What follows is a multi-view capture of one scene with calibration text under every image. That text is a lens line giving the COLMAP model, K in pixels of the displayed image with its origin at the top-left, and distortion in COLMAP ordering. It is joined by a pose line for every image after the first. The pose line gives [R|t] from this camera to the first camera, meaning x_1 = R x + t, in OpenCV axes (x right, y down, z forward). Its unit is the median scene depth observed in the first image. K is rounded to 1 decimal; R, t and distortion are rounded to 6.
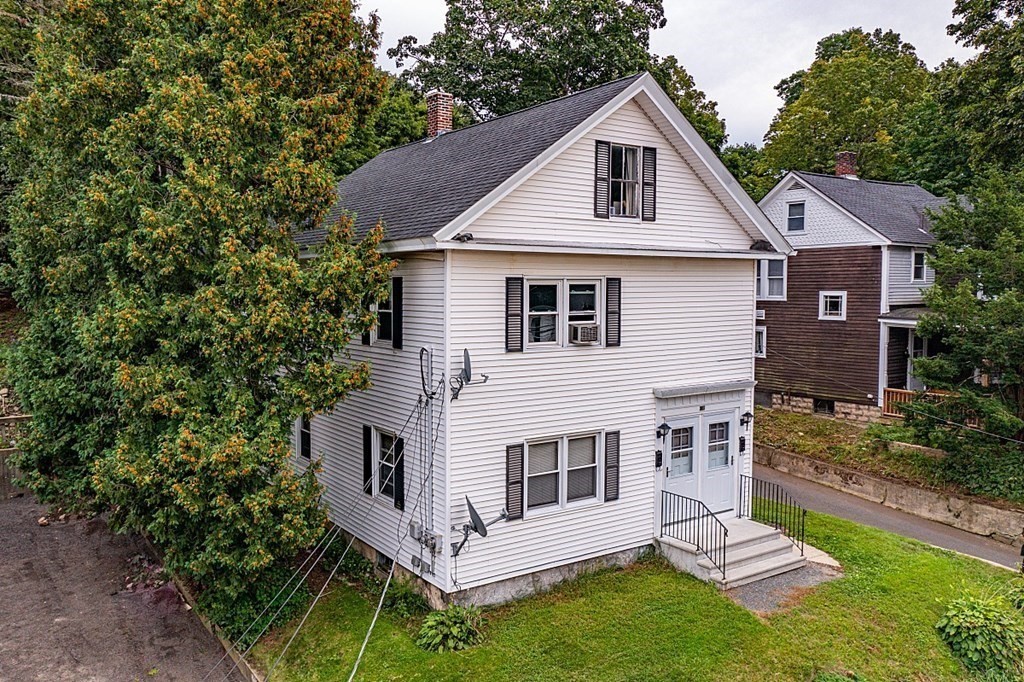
lens RADIAL K [[794.2, 0, 515.5], [0, 794.2, 344.1], [0, 0, 1]] dist [-0.007095, 0.044823]
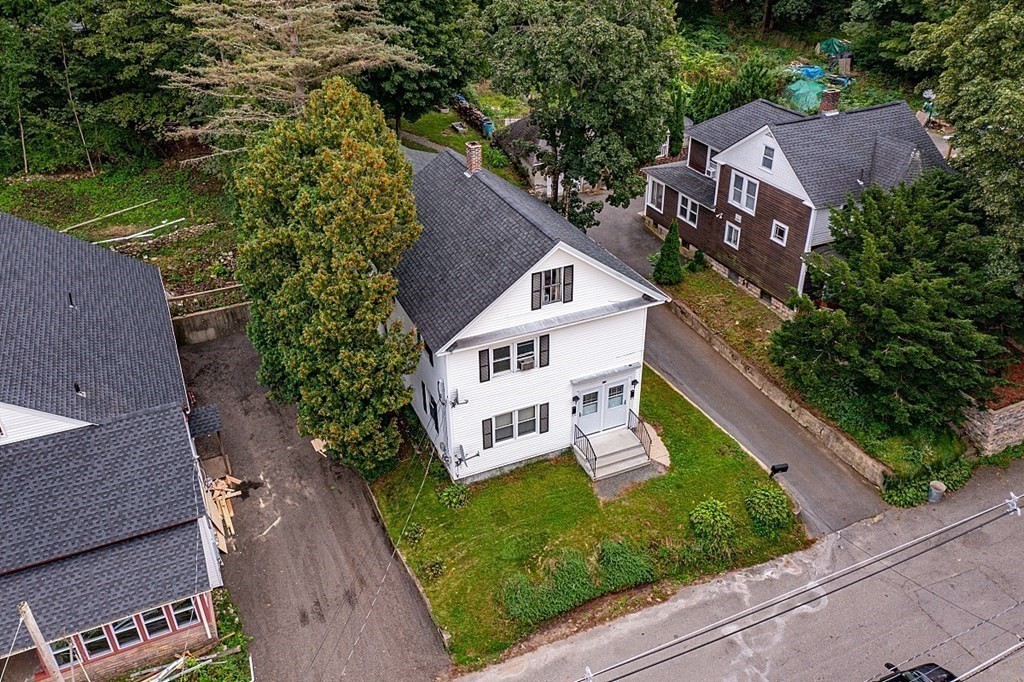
lens RADIAL K [[794.2, 0, 515.7], [0, 794.2, 331.1], [0, 0, 1]] dist [-0.007095, 0.044823]
pose [[0.980723, 0.087112, -0.174909, 0.376991], [0.001592, 0.891535, 0.452948, -0.920681], [0.195394, -0.444495, 0.874211, -0.614598]]
